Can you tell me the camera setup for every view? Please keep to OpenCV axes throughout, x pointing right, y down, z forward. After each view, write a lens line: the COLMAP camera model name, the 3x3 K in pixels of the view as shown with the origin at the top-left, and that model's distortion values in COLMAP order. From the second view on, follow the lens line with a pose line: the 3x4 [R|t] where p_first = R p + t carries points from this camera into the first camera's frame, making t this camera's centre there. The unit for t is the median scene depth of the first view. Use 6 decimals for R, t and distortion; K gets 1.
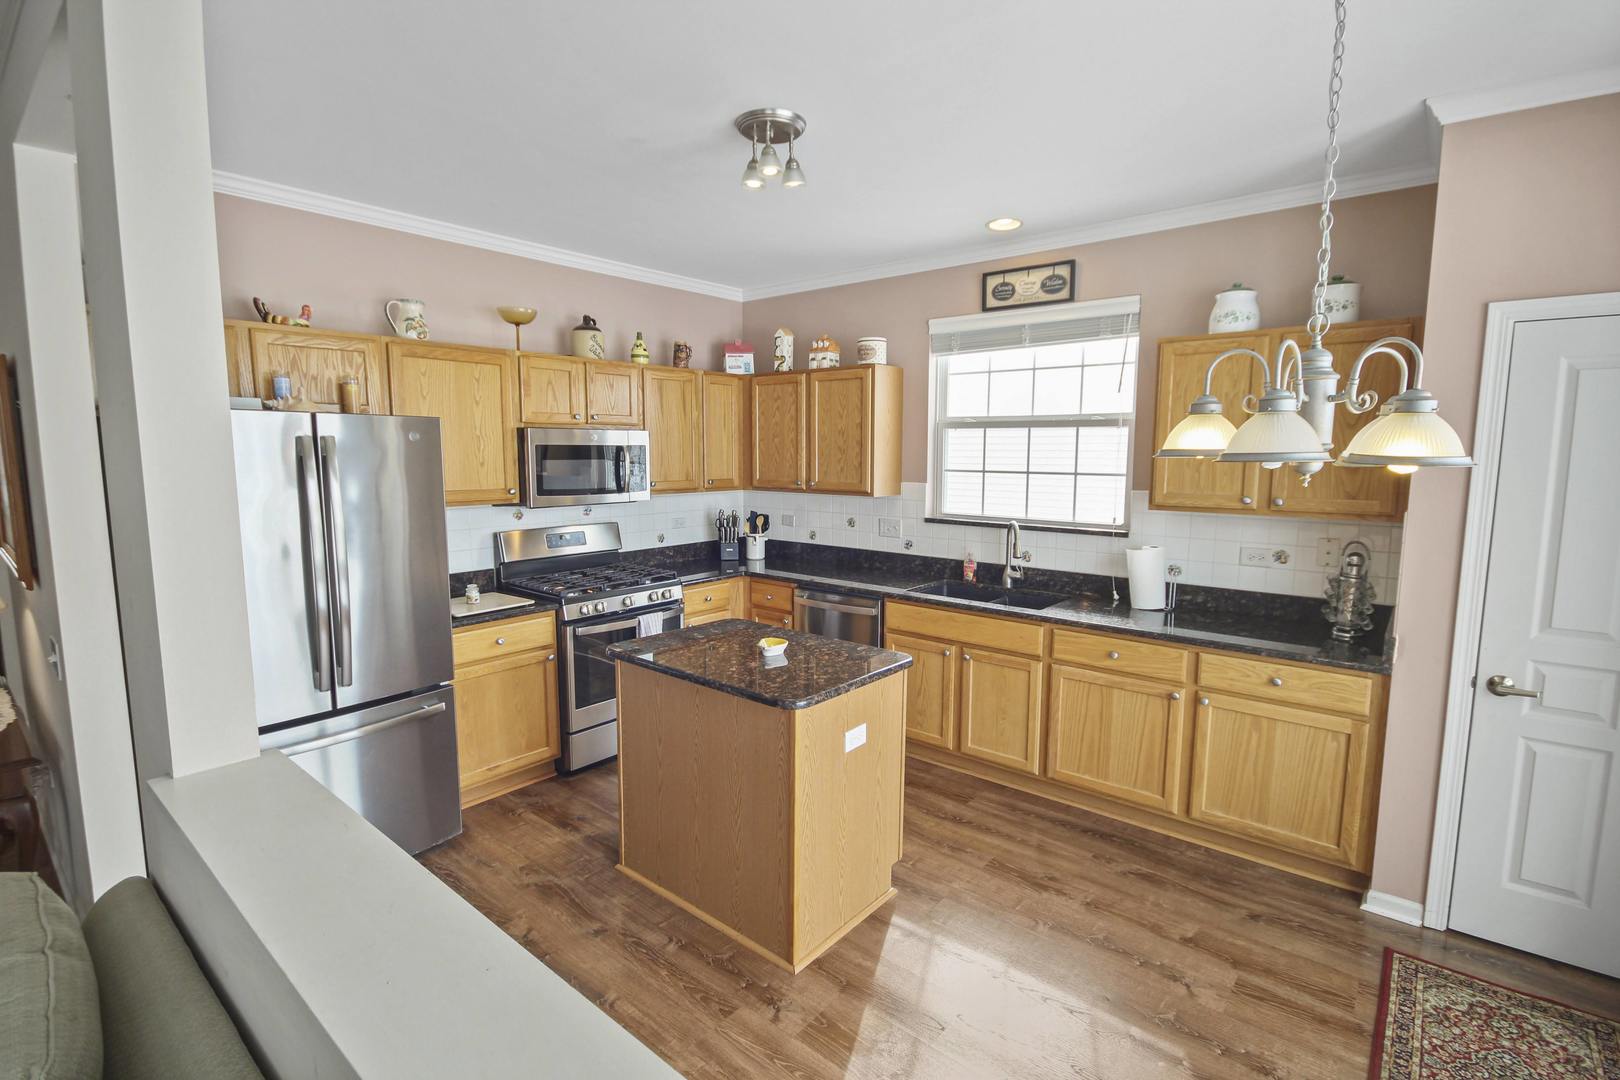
lens RADIAL K [[791.2, 0, 807.7], [0, 791.2, 542.6], [0, 0, 1]] dist [0.003233, 0.000129]
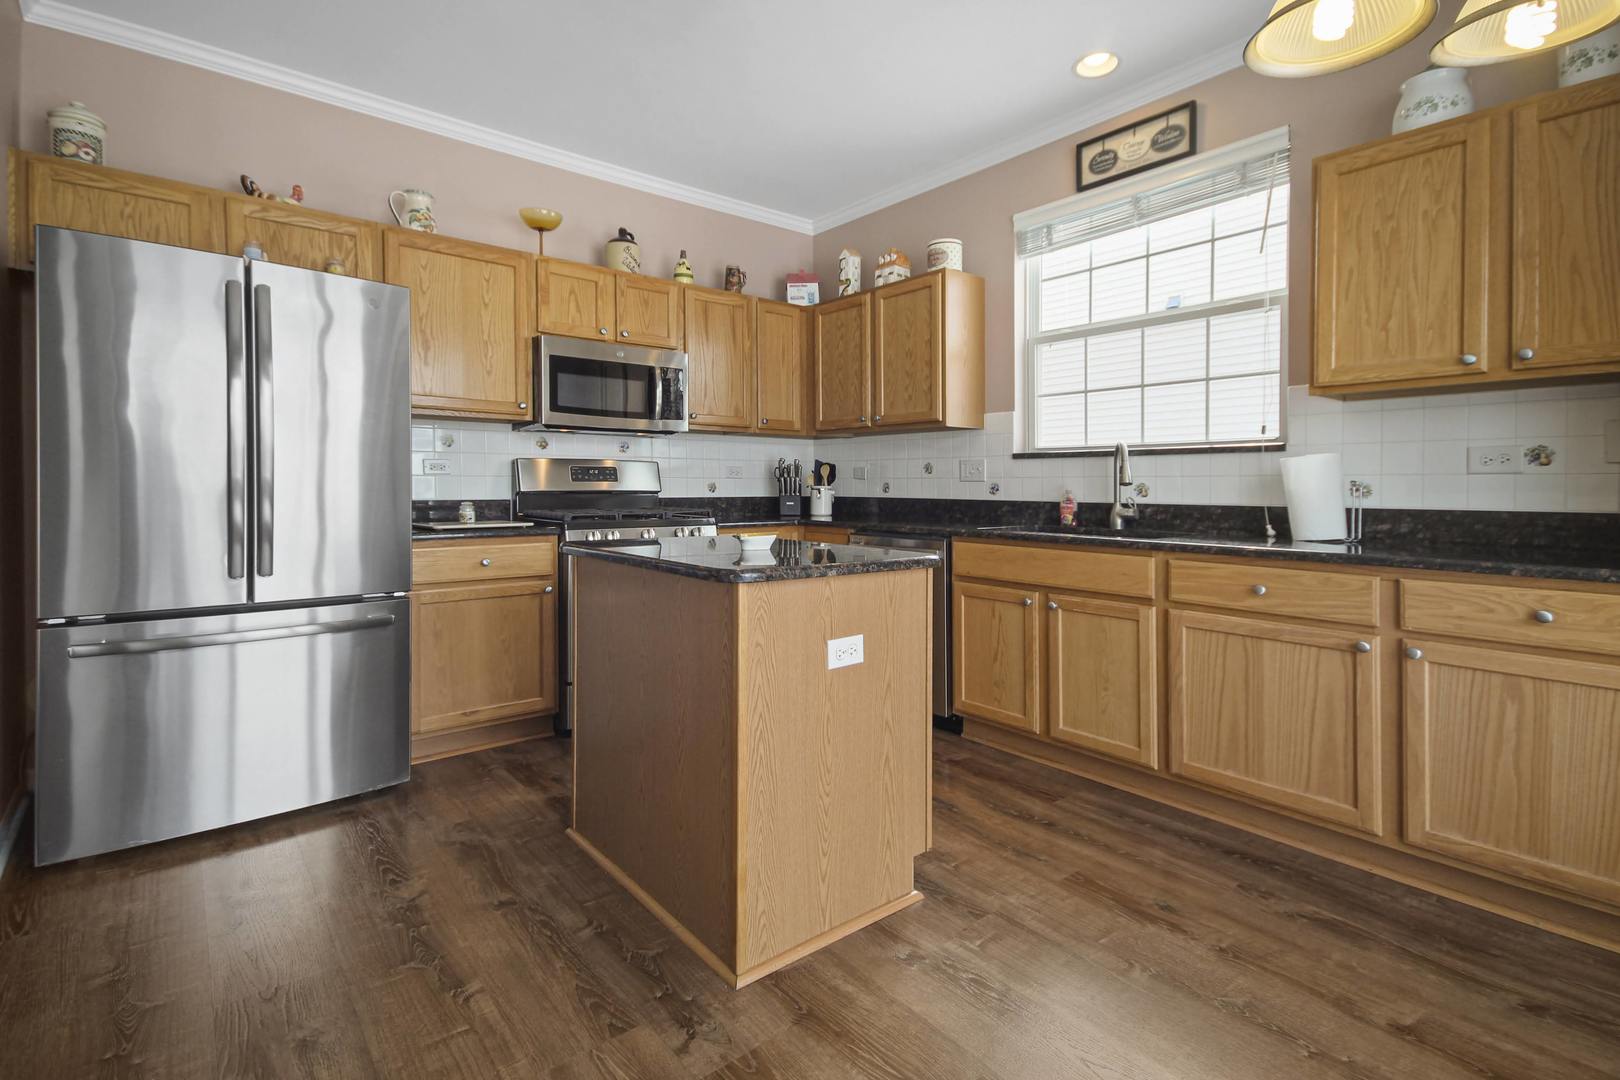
lens RADIAL K [[799.8, 0, 790.5], [0, 799.8, 489.7], [0, 0, 1]] dist [0.052149, -0.014905]
pose [[0.978501, -0.001767, -0.206235, 0.110570], [-0.022920, 0.992838, -0.117251, 0.127262], [0.204965, 0.119457, 0.971452, 0.177315]]
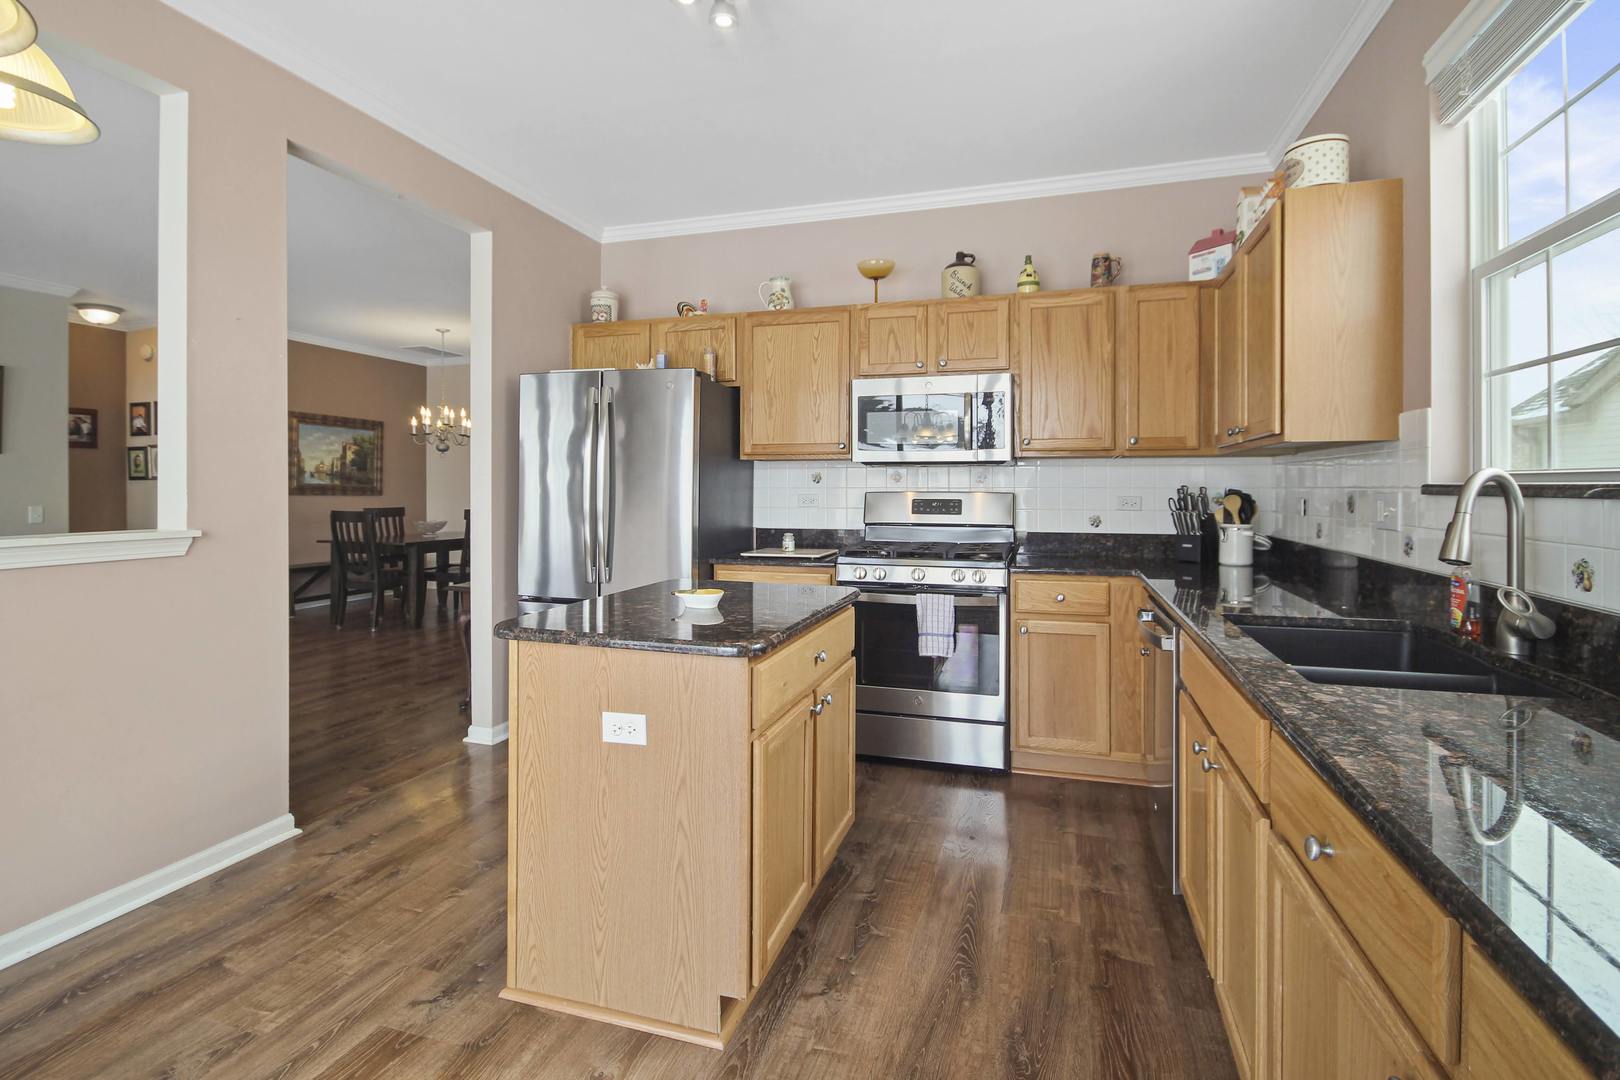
lens RADIAL K [[784.2, 0, 805.1], [0, 784.2, 483.1], [0, 0, 1]] dist [-0.001282, -0.000379]
pose [[0.361062, -0.009950, -0.932489, 0.510725], [-0.113031, 0.992104, -0.054353, 0.038180], [0.925666, 0.125025, 0.357086, 0.599214]]
